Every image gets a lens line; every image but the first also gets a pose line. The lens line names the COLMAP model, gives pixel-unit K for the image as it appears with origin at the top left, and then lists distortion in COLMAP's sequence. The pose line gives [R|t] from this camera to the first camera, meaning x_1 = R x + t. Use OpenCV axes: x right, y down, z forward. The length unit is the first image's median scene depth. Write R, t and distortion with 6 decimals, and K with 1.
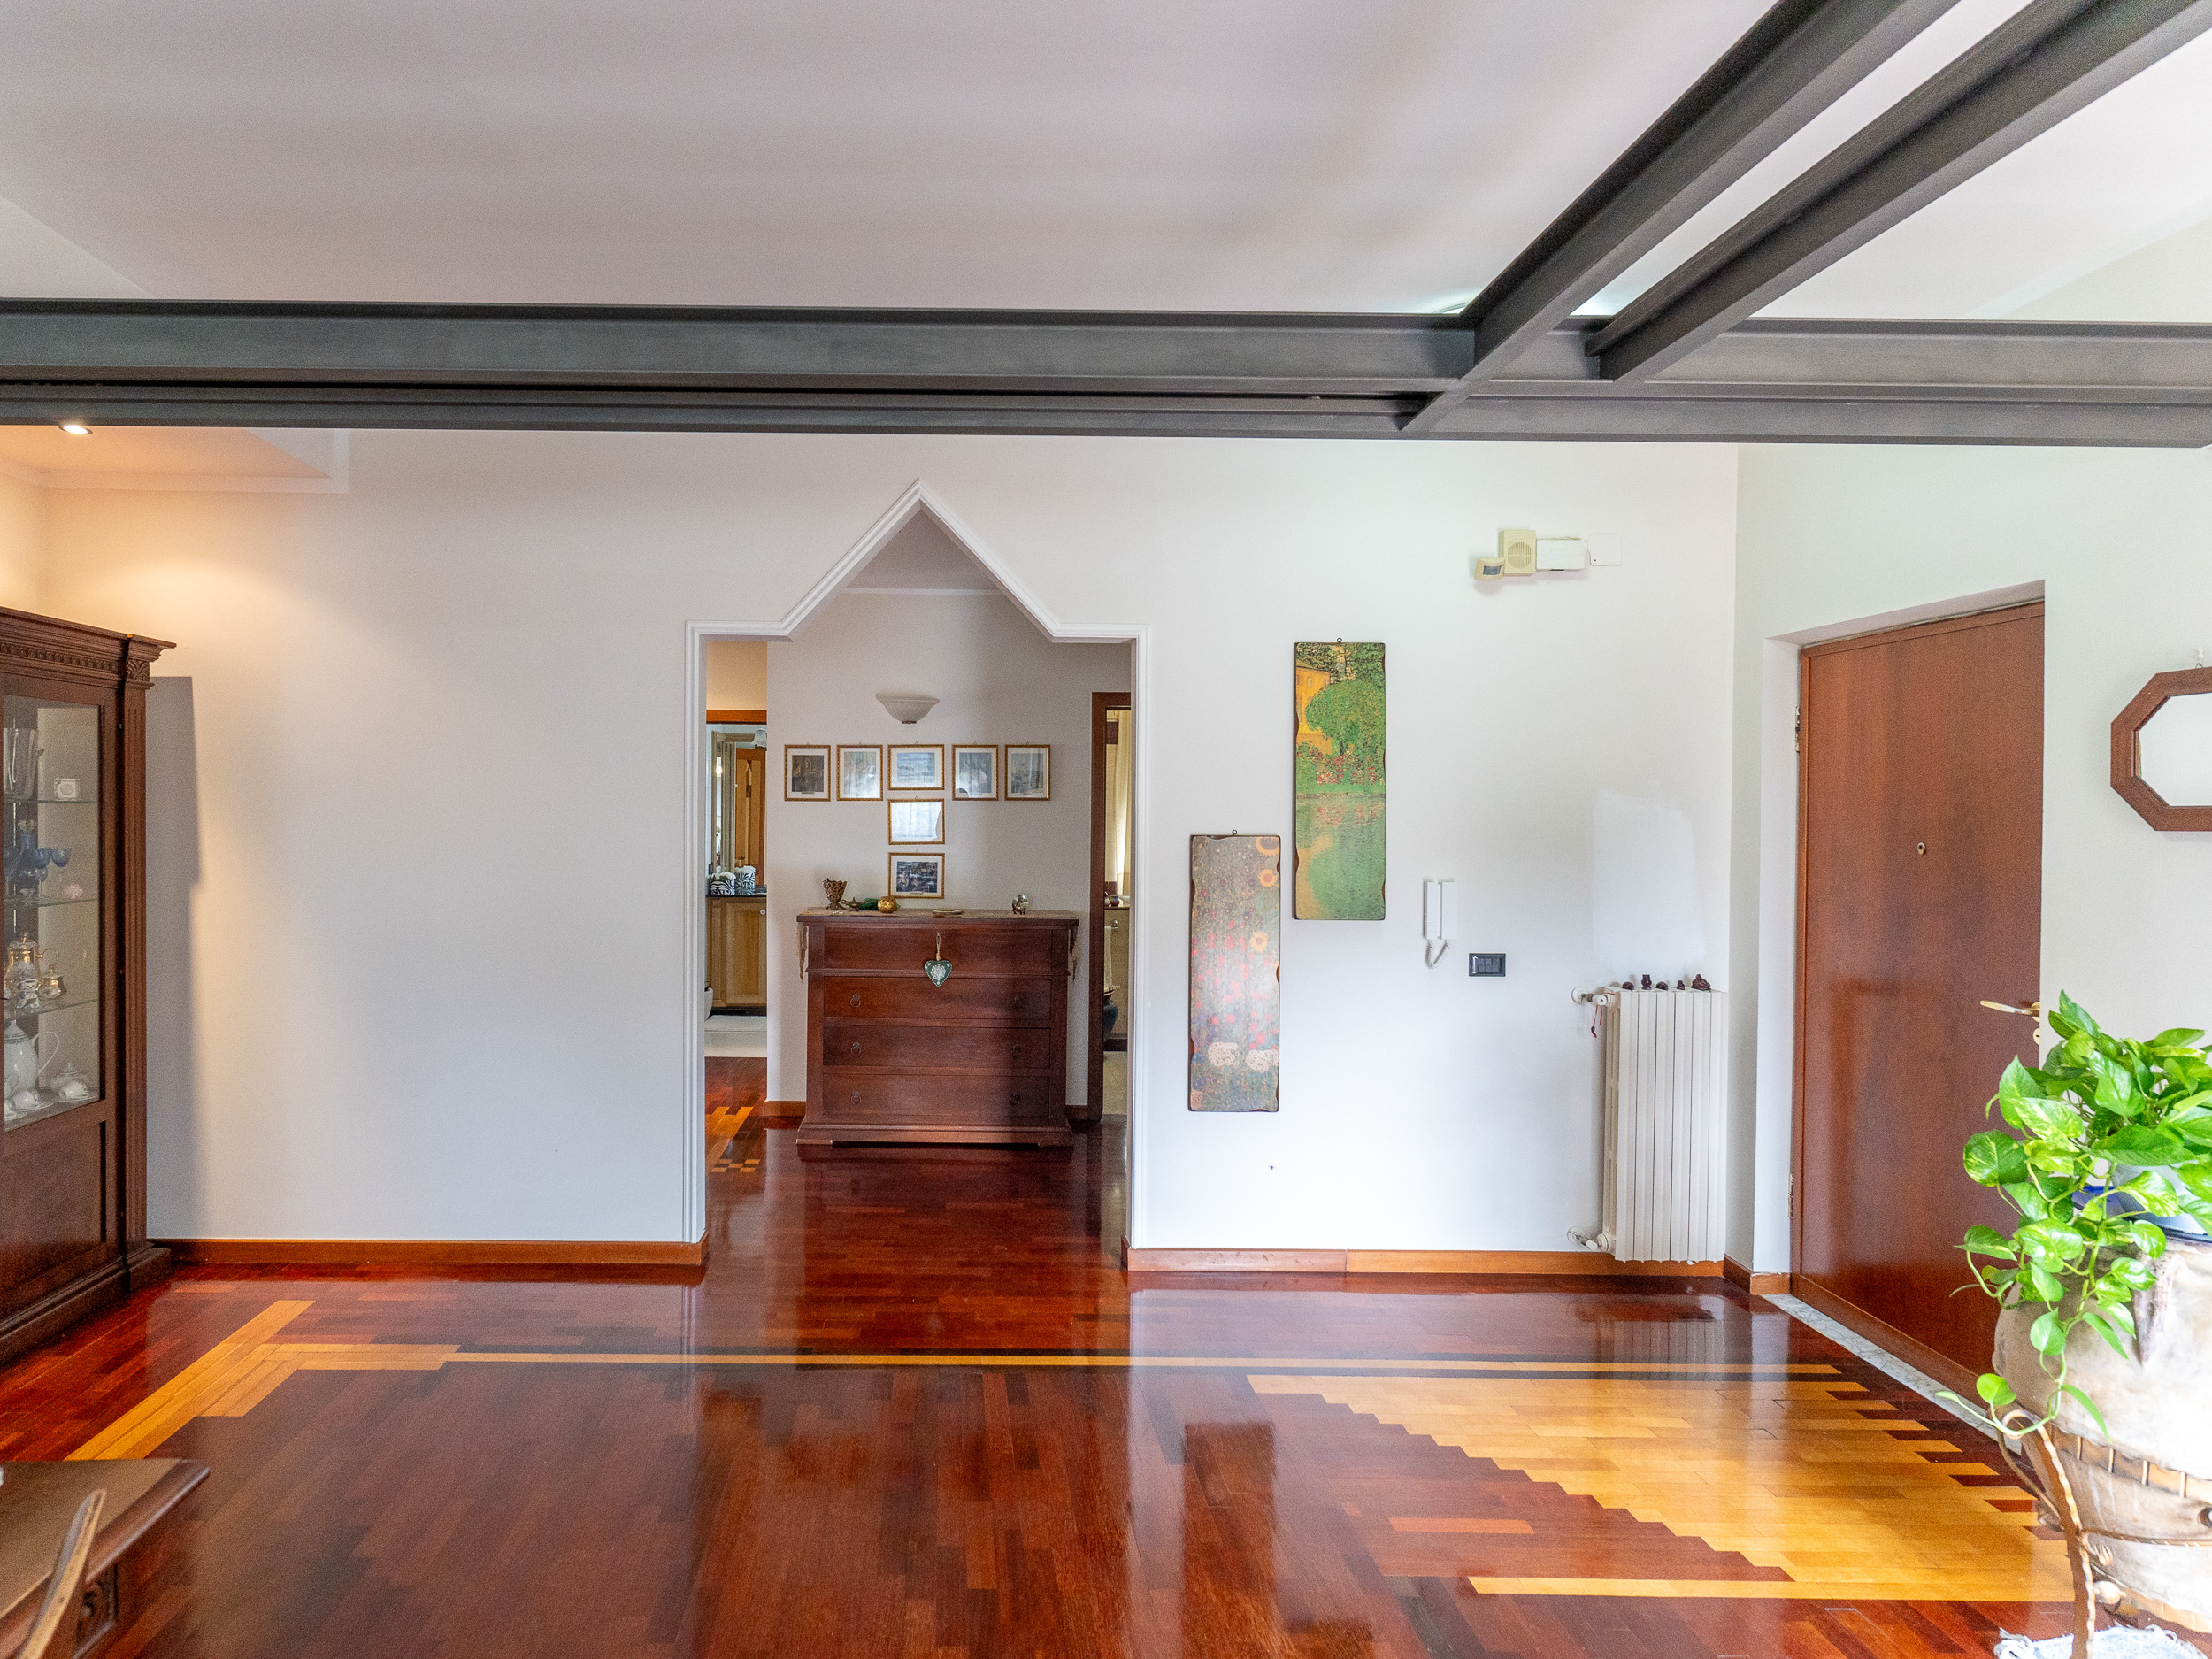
lens RADIAL K [[1197.6, 0, 955.7], [0, 1197.6, 821.3], [0, 0, 1]] dist [0.002094, -0.001878]
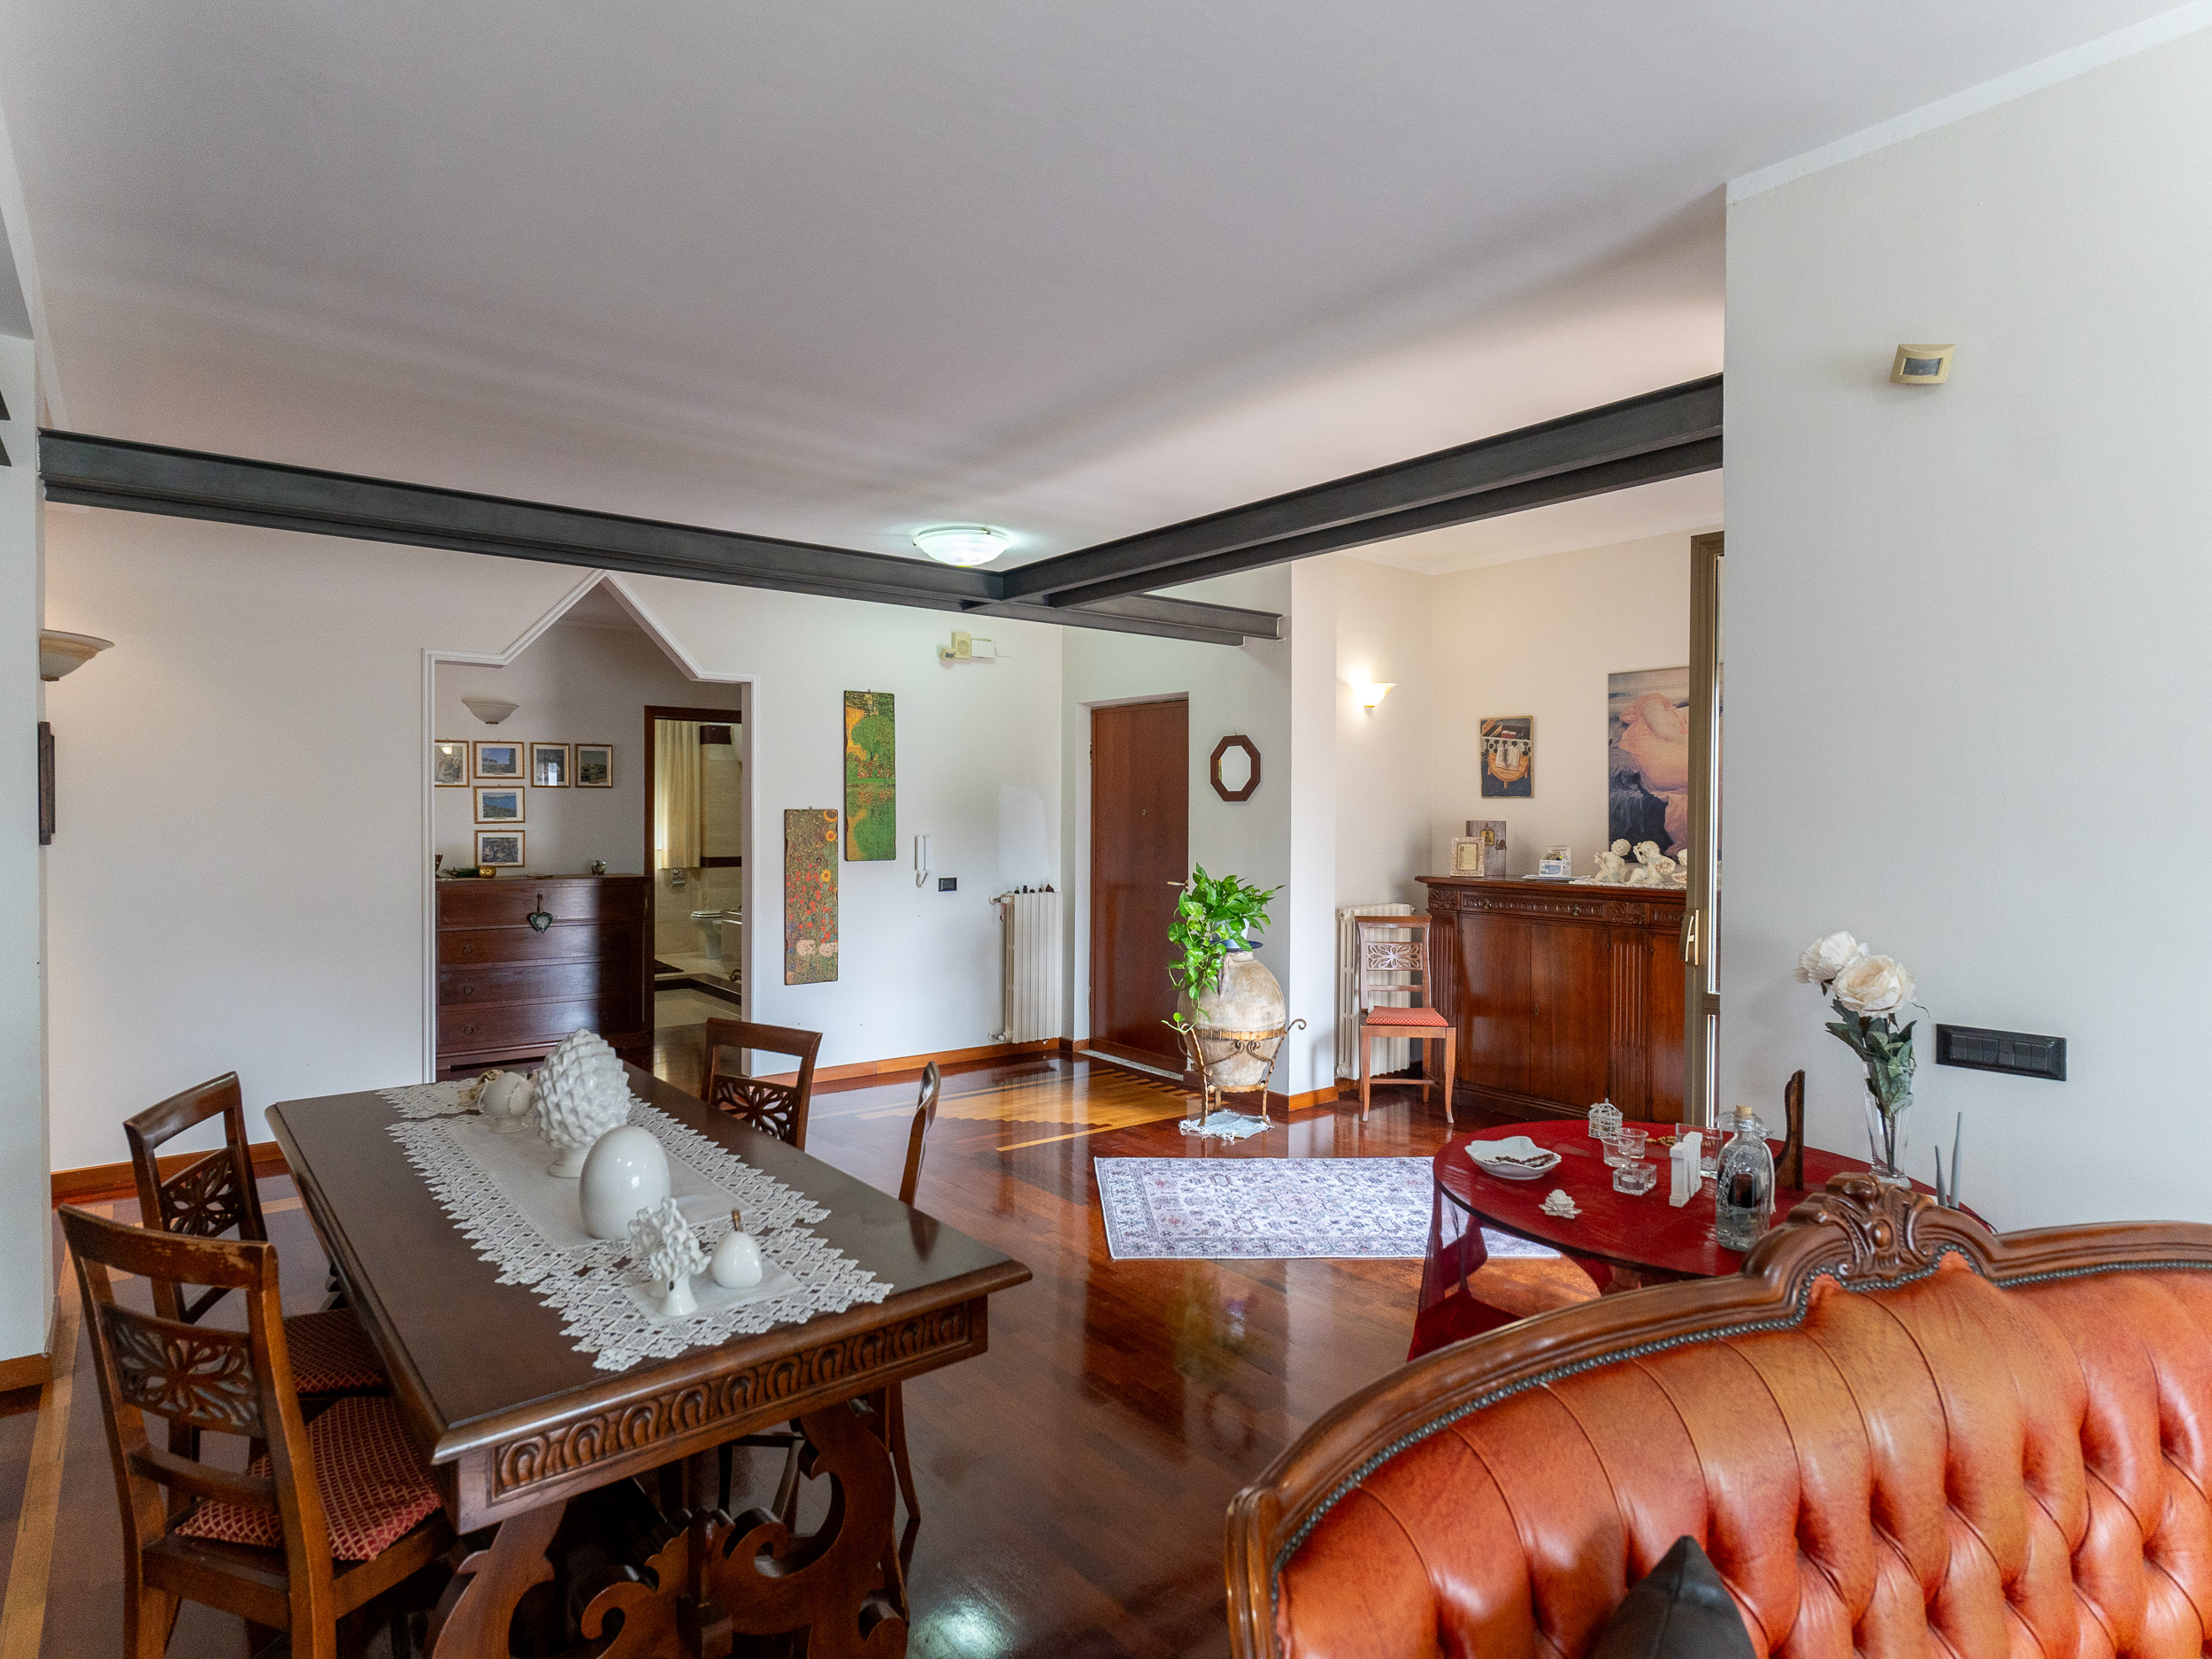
lens RADIAL K [[1200.8, 0, 1065.9], [0, 1200.8, 820.5], [0, 0, 1]] dist [0.000530, -0.001685]
pose [[0.797604, -0.010180, 0.603096, -0.463924], [0.006793, 0.999946, 0.007894, 0.015890], [-0.603144, -0.002199, 0.797630, -0.481036]]
